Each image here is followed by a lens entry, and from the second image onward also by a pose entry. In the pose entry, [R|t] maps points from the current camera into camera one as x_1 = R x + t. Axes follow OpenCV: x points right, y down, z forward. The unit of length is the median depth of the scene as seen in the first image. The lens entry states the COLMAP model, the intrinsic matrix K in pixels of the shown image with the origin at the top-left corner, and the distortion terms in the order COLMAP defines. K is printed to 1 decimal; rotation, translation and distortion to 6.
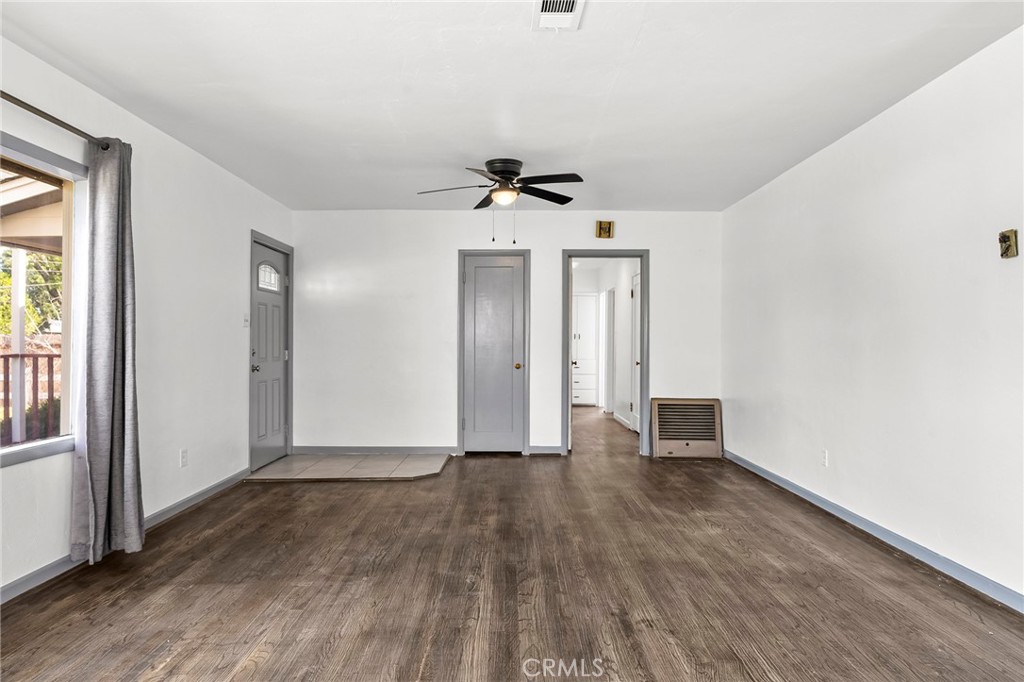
lens RADIAL K [[648.4, 0, 511.2], [0, 648.4, 341.7], [0, 0, 1]] dist [0.002698, 0.000466]
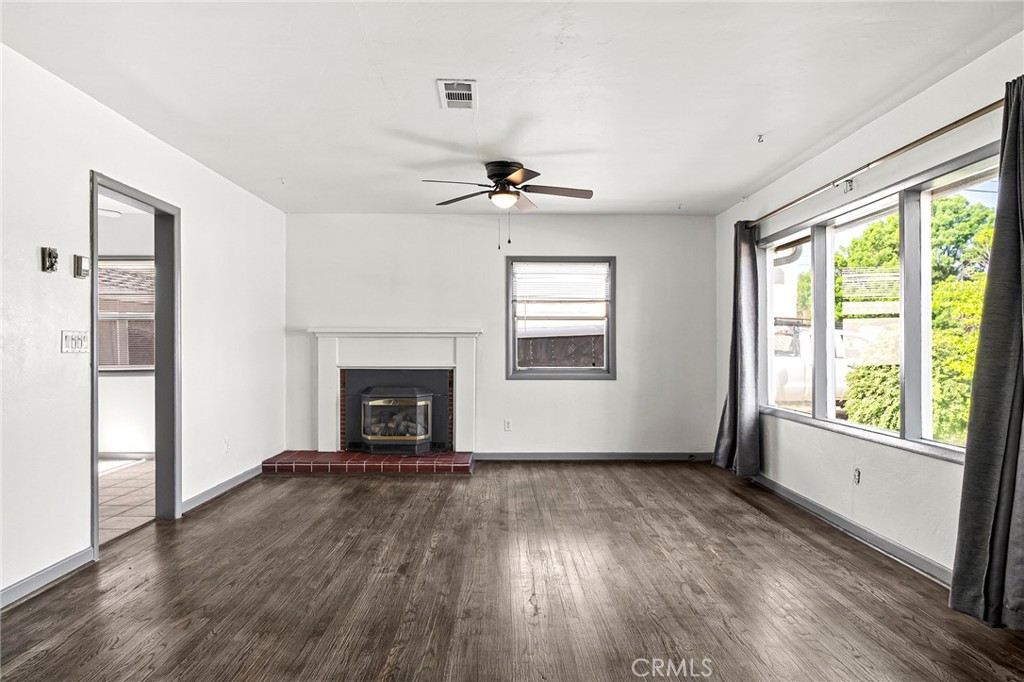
lens RADIAL K [[648.4, 0, 512.9], [0, 648.4, 343.7], [0, 0, 1]] dist [0.002698, 0.000466]
pose [[-0.999909, -0.001430, -0.013394, -0.019545], [-0.001355, 0.999984, -0.005574, -0.001349], [0.013402, -0.005555, -0.999895, 2.101790]]
